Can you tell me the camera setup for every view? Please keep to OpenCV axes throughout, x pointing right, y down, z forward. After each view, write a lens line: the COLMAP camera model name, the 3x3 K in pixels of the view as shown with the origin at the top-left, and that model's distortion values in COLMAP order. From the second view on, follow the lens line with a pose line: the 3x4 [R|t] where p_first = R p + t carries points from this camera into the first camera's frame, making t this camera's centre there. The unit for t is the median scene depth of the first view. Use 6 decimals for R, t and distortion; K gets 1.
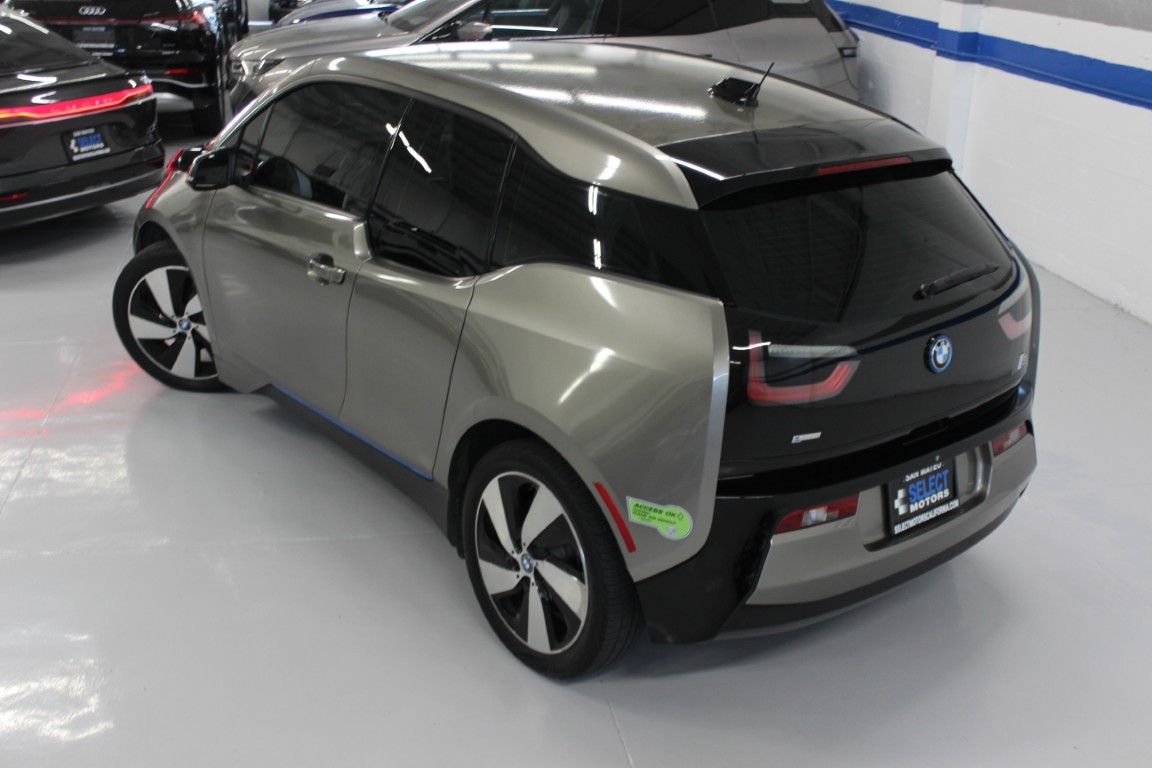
lens RADIAL K [[1257.4, 0, 620.9], [0, 1257.4, 388.0], [0, 0, 1]] dist [-0.068967, 0.000000]
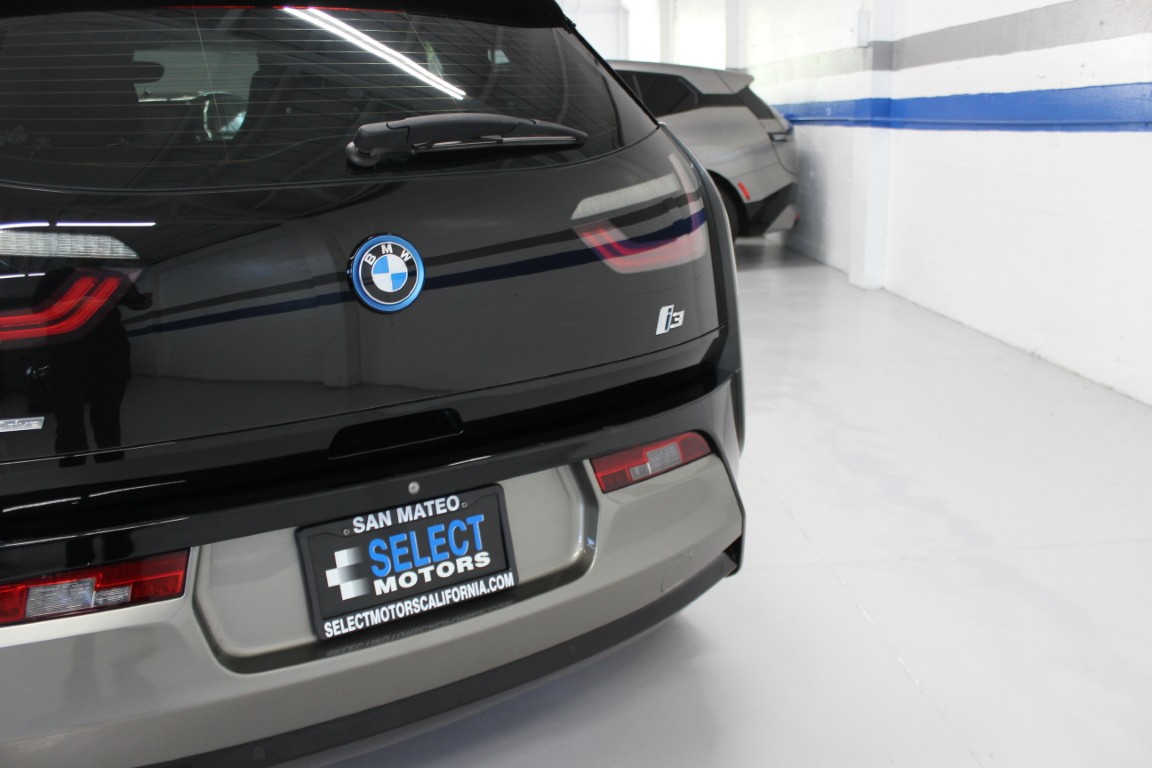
lens RADIAL K [[940.3, 0, 585.3], [0, 940.3, 389.0], [0, 0, 1]] dist [-0.132205, 0.066759]
pose [[0.988307, -0.016947, -0.151532, 0.367682], [0.001655, 0.994938, -0.100475, 0.052940], [0.152467, 0.099049, 0.983333, 0.622219]]
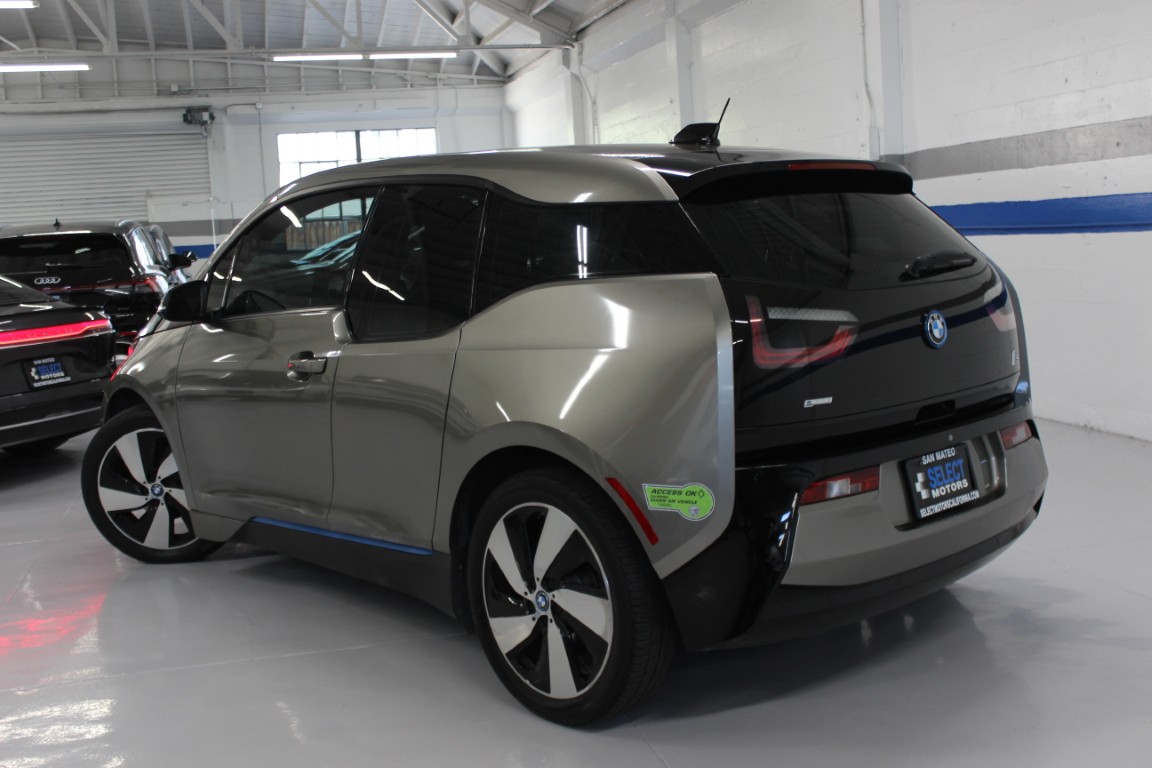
lens RADIAL K [[1257.4, 0, 631.0], [0, 1257.4, 390.5], [0, 0, 1]] dist [-0.068967, 0.000000]
pose [[0.992875, -0.104849, 0.056613, -0.045493], [0.115526, 0.963425, -0.241797, 0.222126], [-0.029190, 0.246615, 0.968674, 0.049393]]
